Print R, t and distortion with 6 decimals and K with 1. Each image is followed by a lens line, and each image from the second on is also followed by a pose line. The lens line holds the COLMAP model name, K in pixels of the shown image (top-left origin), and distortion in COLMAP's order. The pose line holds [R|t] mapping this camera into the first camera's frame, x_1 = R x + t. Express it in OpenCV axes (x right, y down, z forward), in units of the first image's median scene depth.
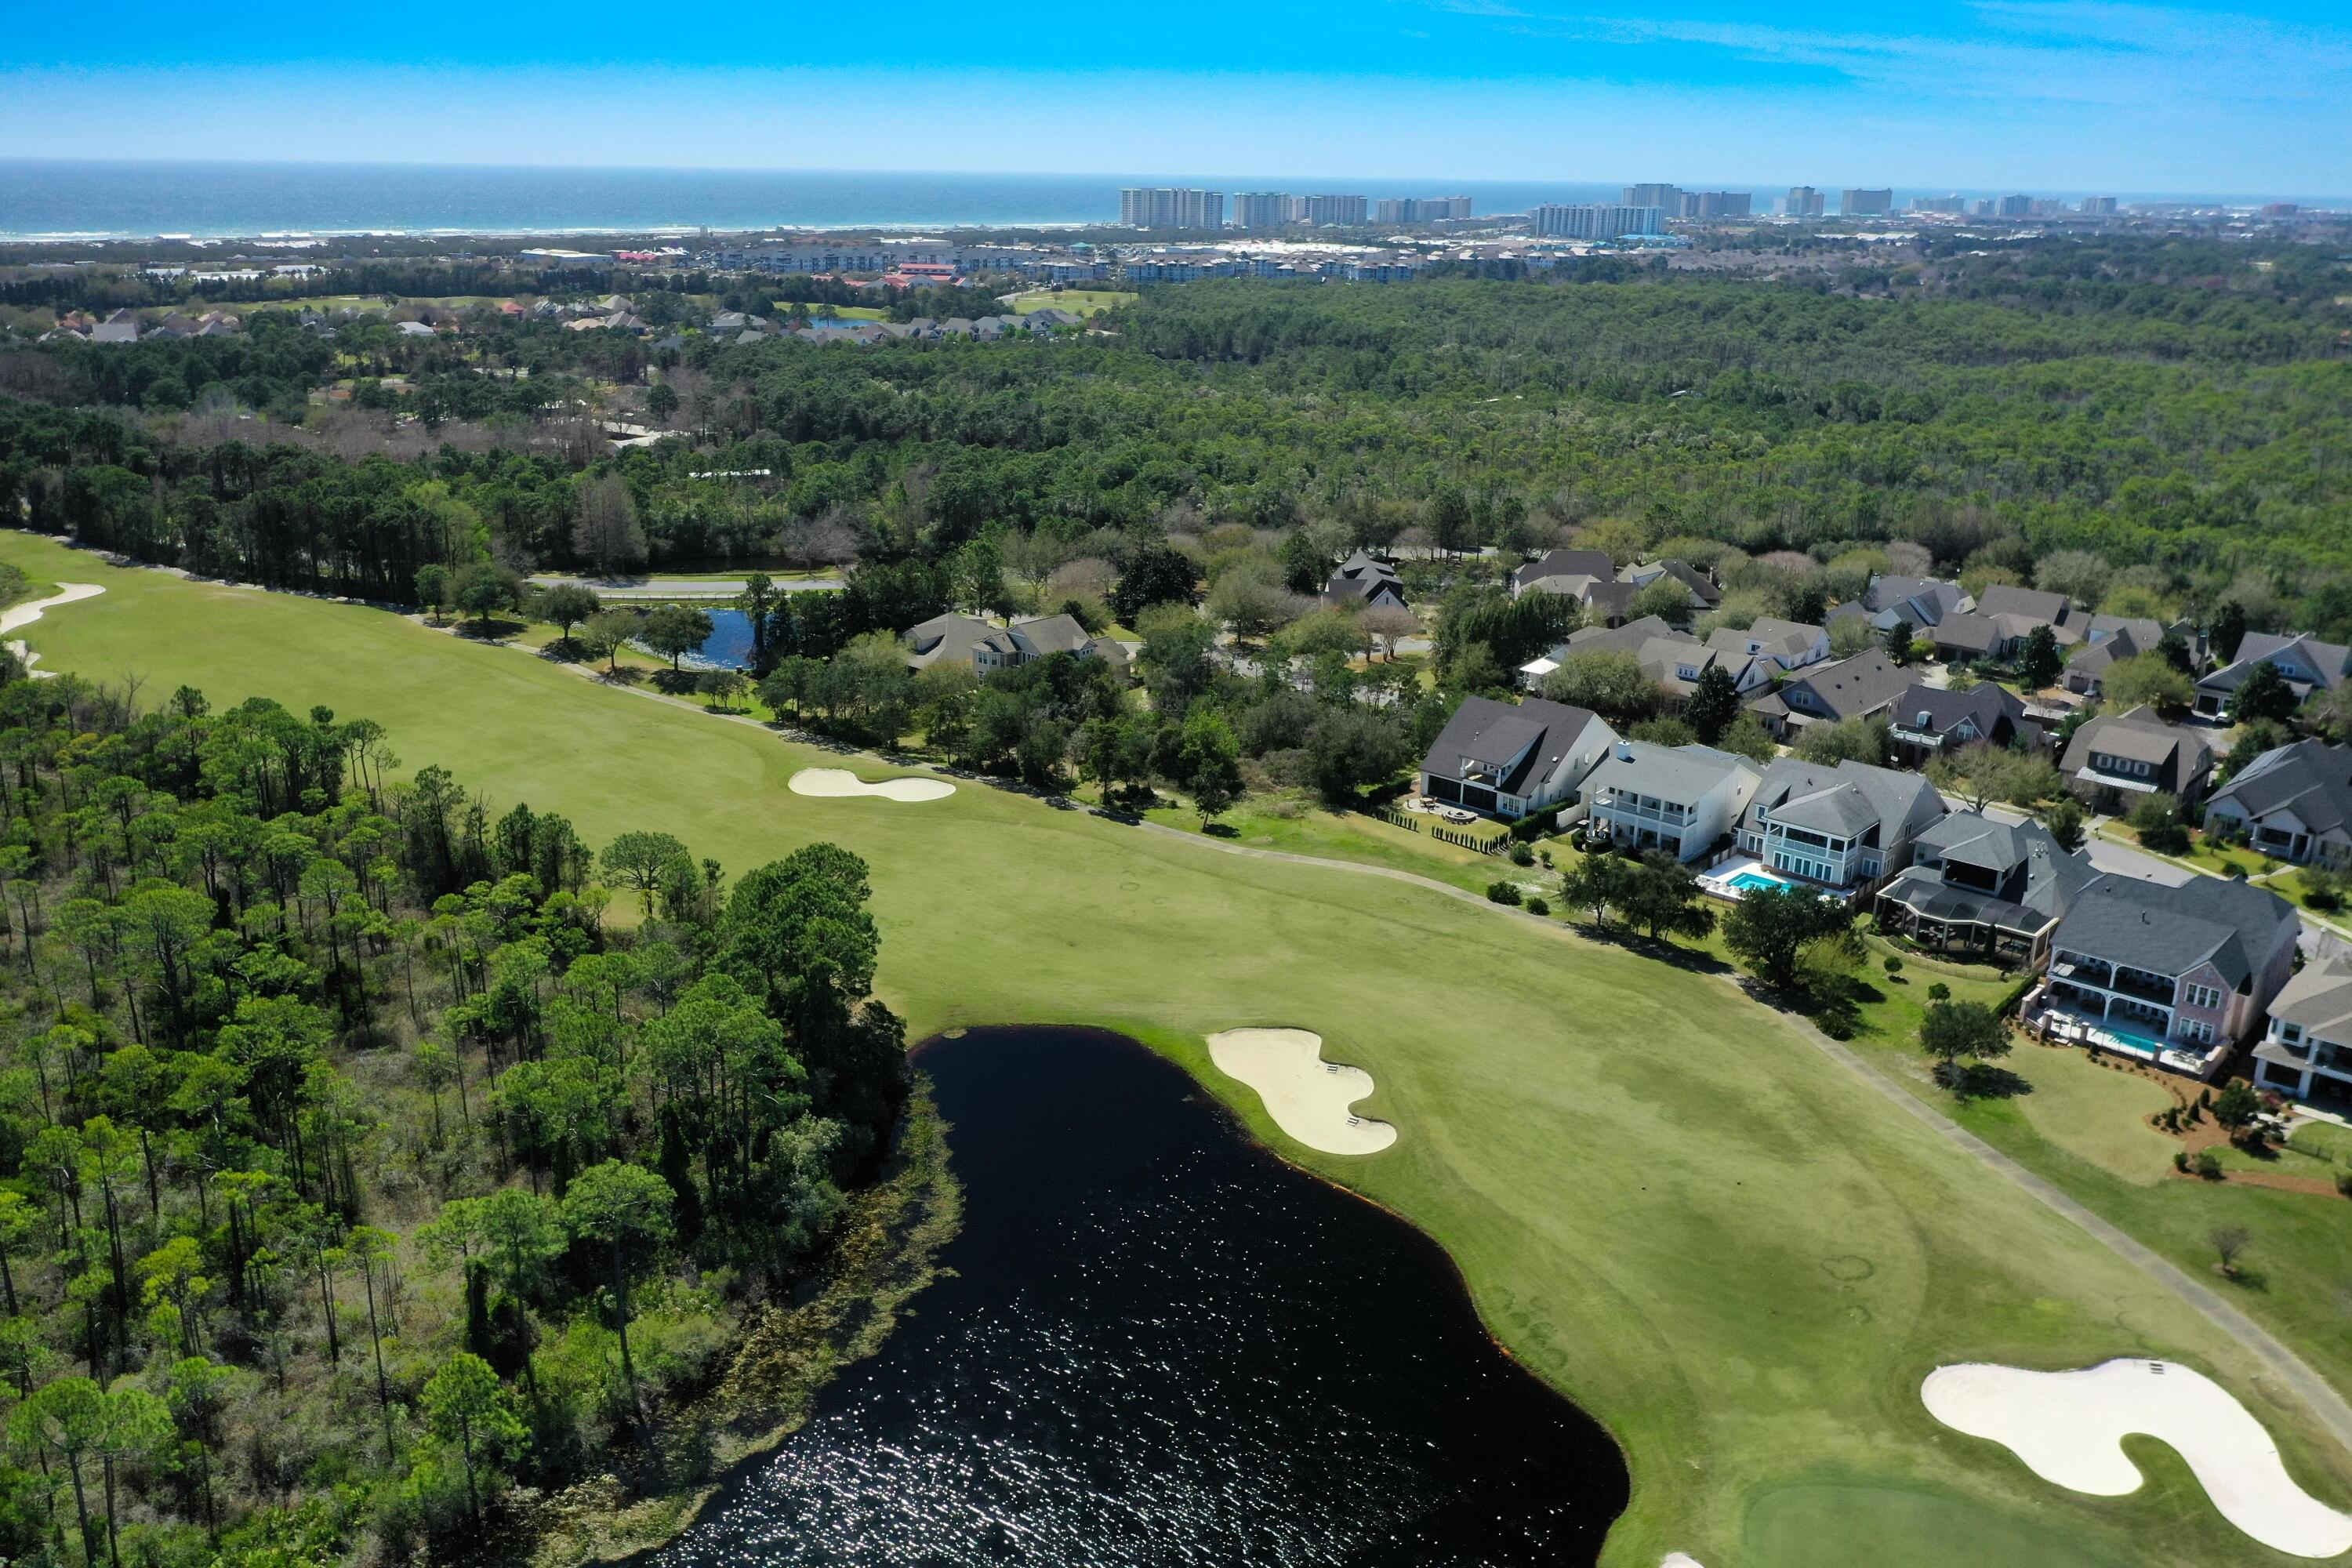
lens RADIAL K [[1863.6, 0, 1168.4], [0, 1863.6, 741.8], [0, 0, 1]] dist [0.001407, 0.001730]
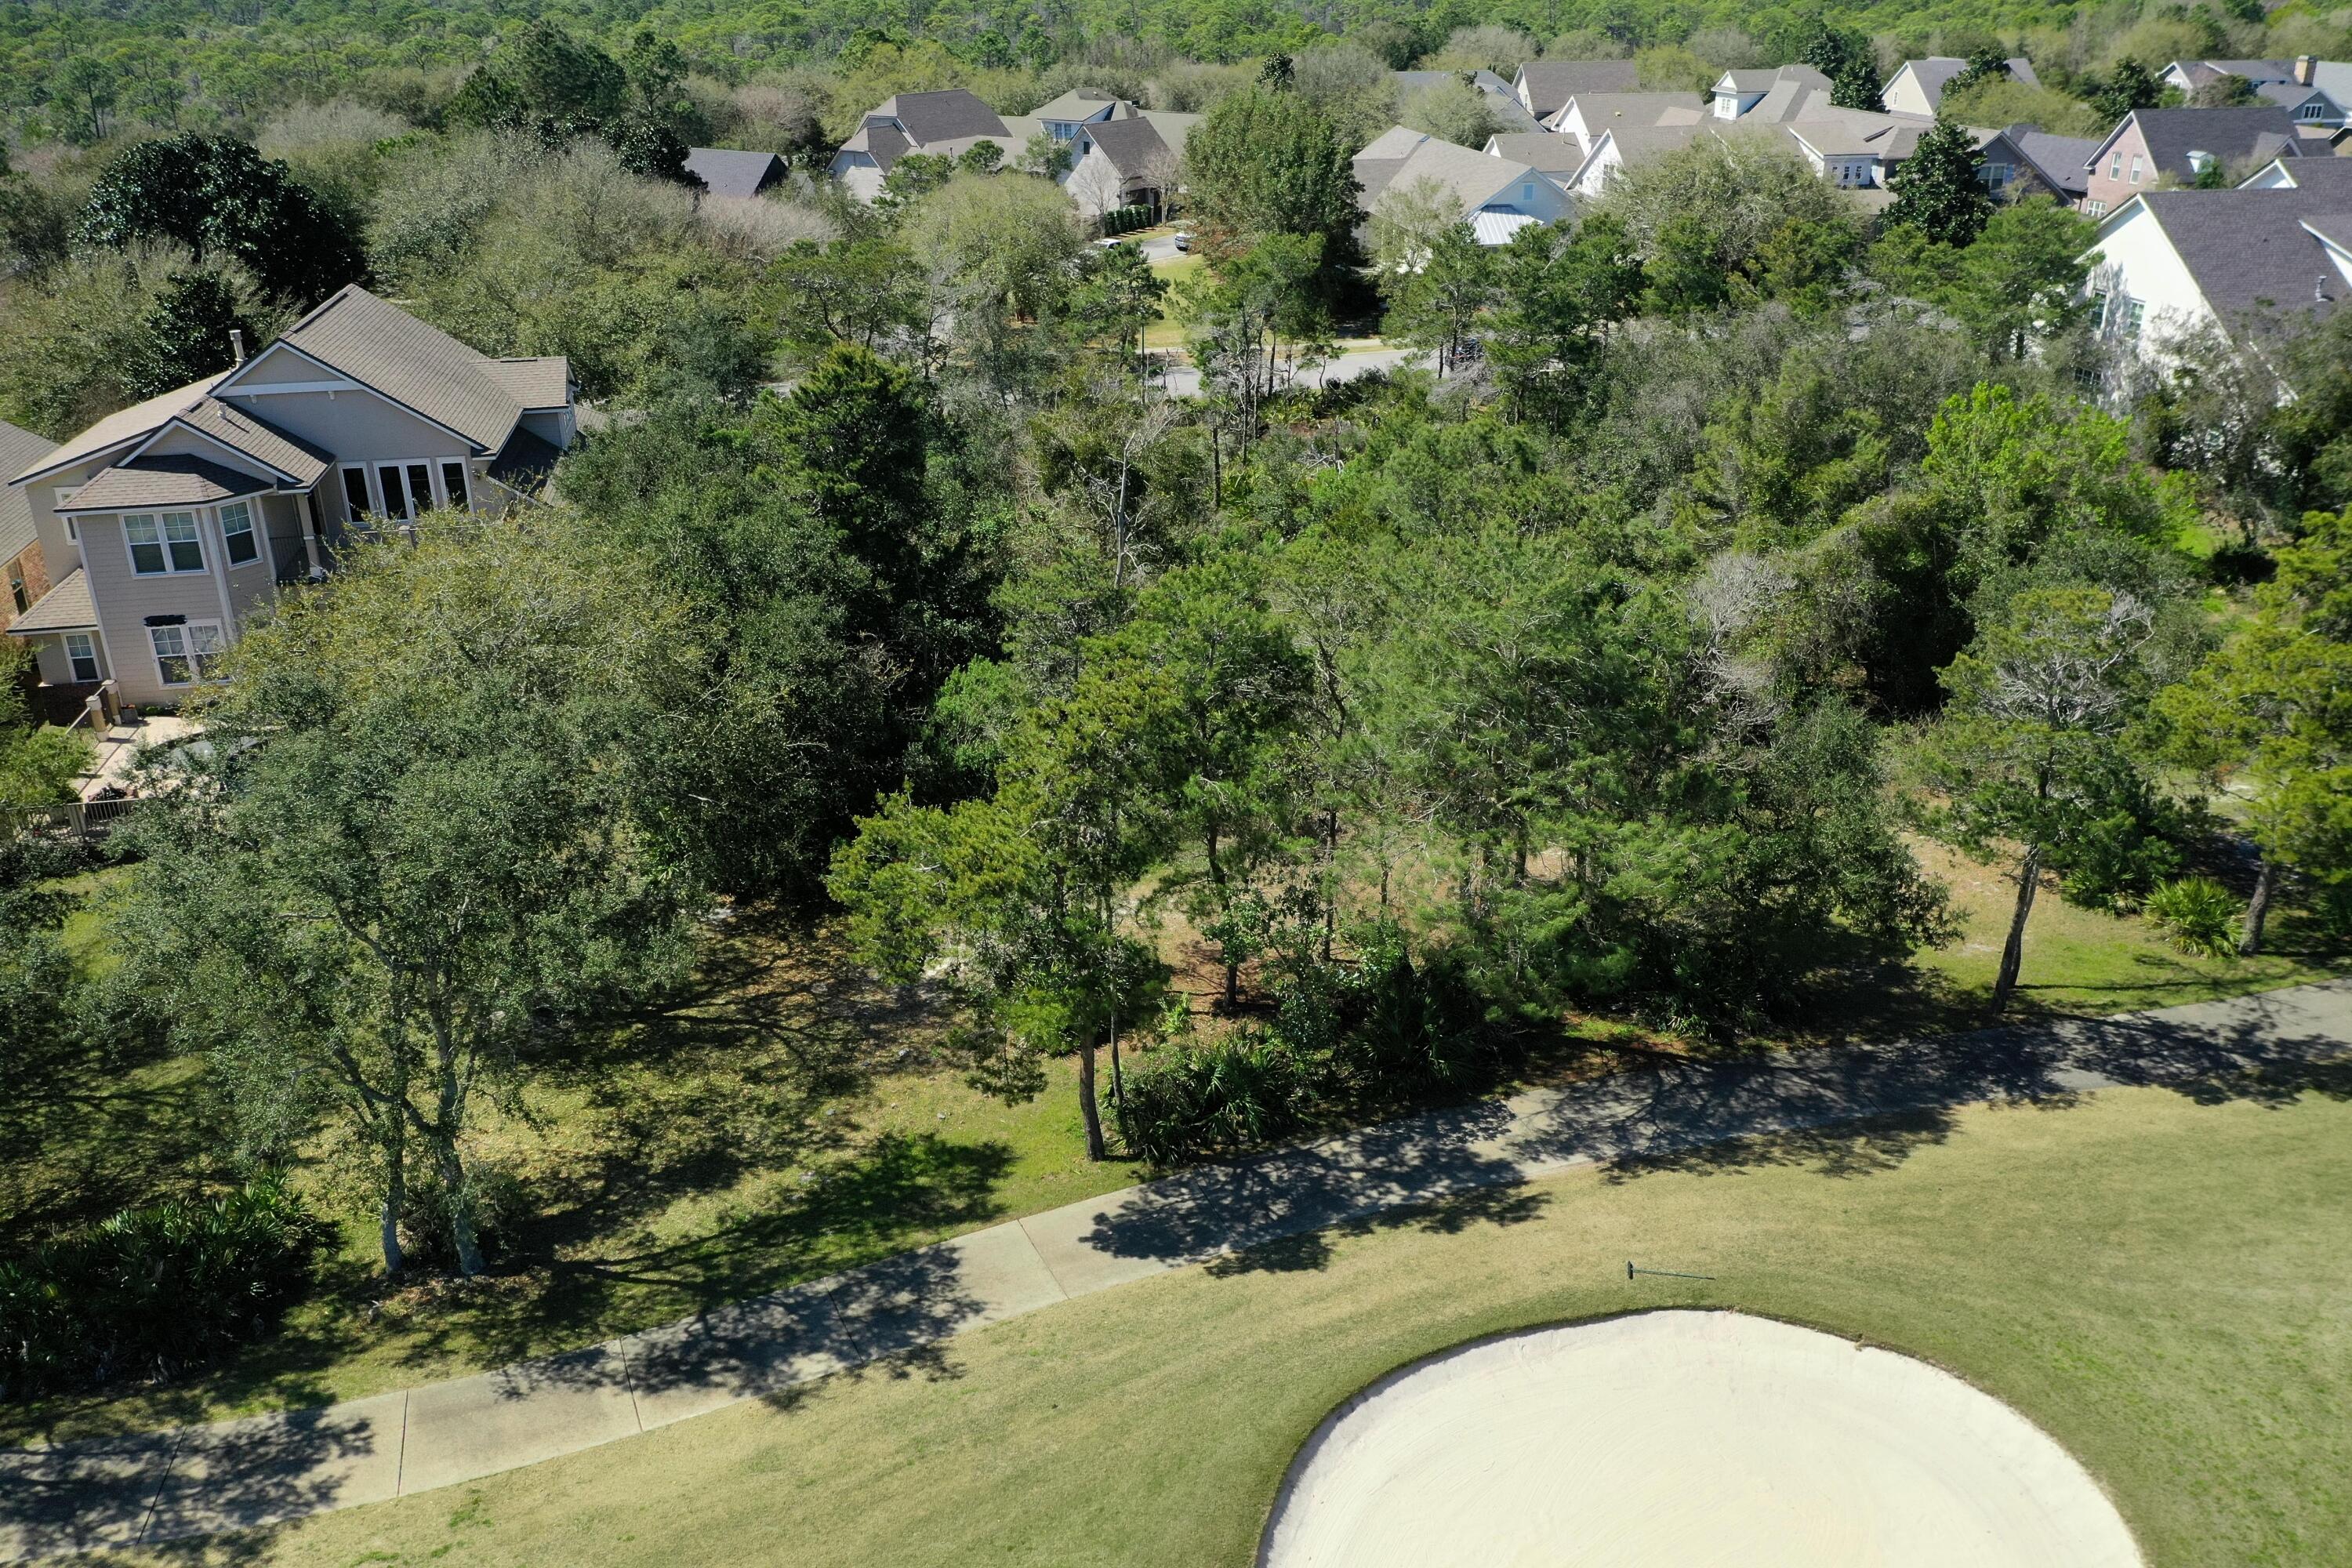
lens RADIAL K [[1863.6, 0, 1168.4], [0, 1863.6, 741.8], [0, 0, 1]] dist [0.001407, 0.001730]
pose [[0.609092, -0.330118, 0.721130, -0.213116], [0.251793, 0.942705, 0.218877, -0.048983], [-0.752068, 0.048259, 0.657316, 0.935161]]
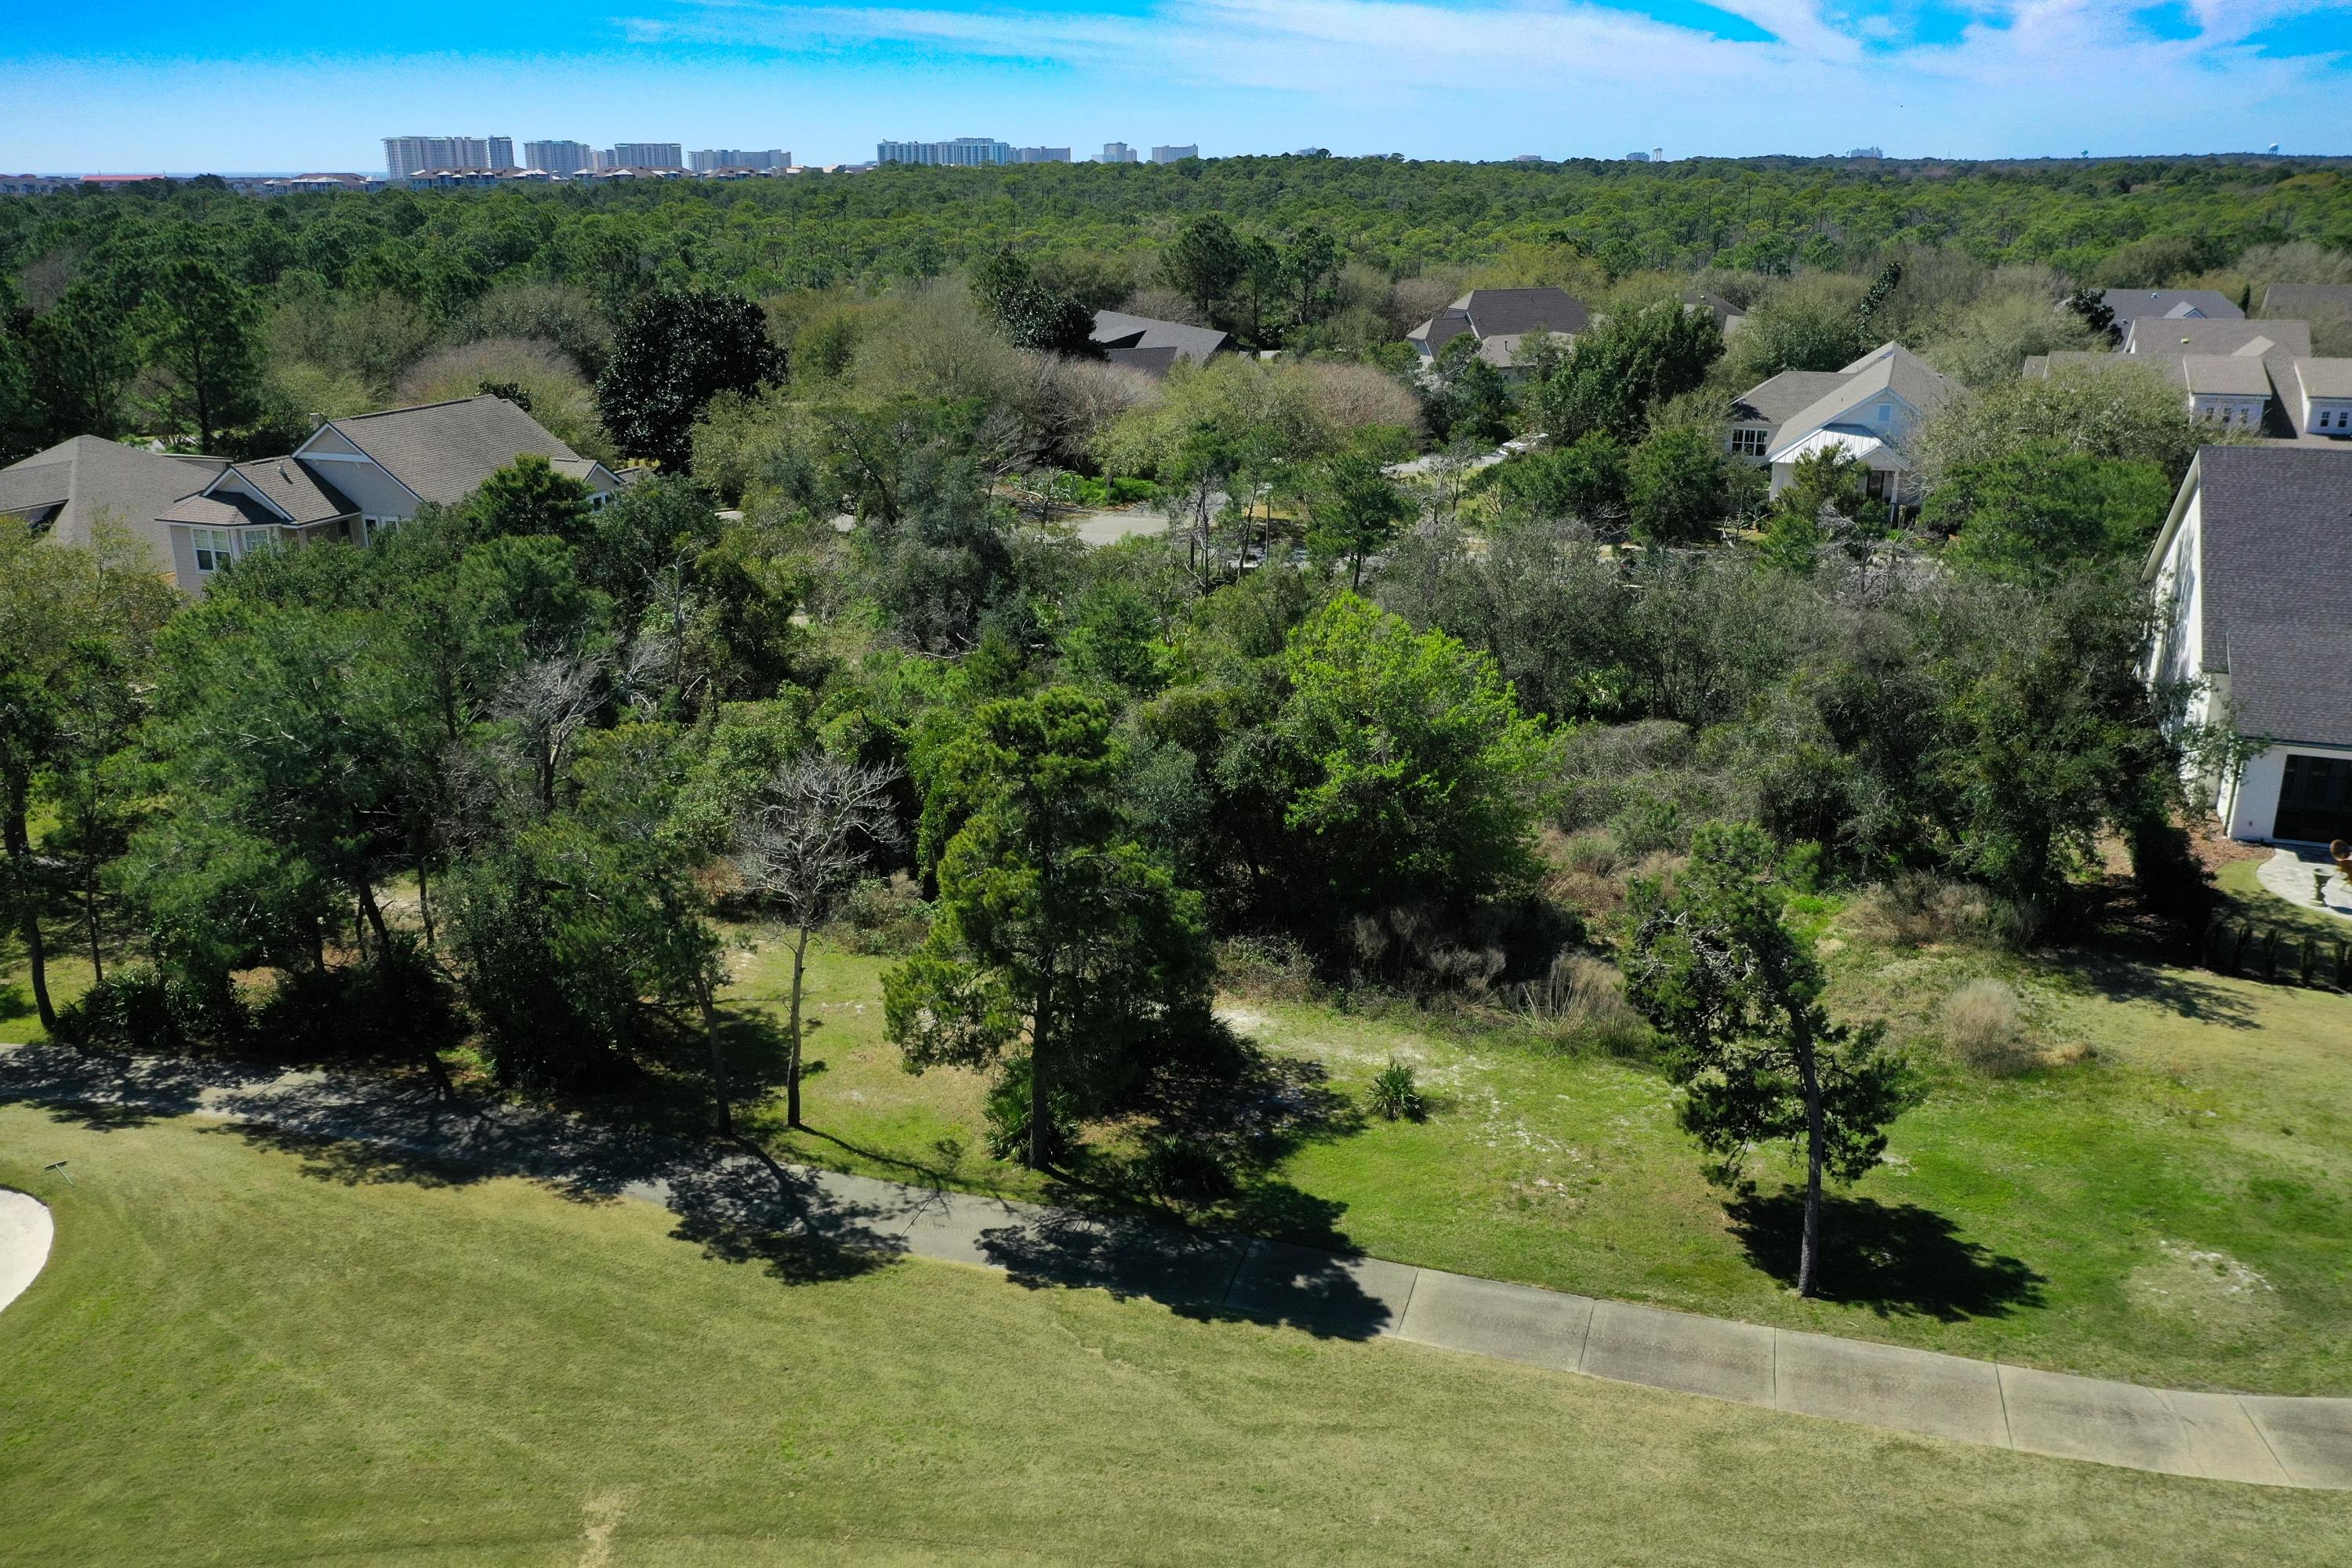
lens RADIAL K [[1863.6, 0, 1168.4], [0, 1863.6, 741.8], [0, 0, 1]] dist [0.001407, 0.001730]
pose [[0.935348, -0.124526, 0.331085, -0.072741], [0.122892, 0.992081, 0.025953, -0.007943], [-0.331695, 0.016413, 0.943244, 0.812808]]
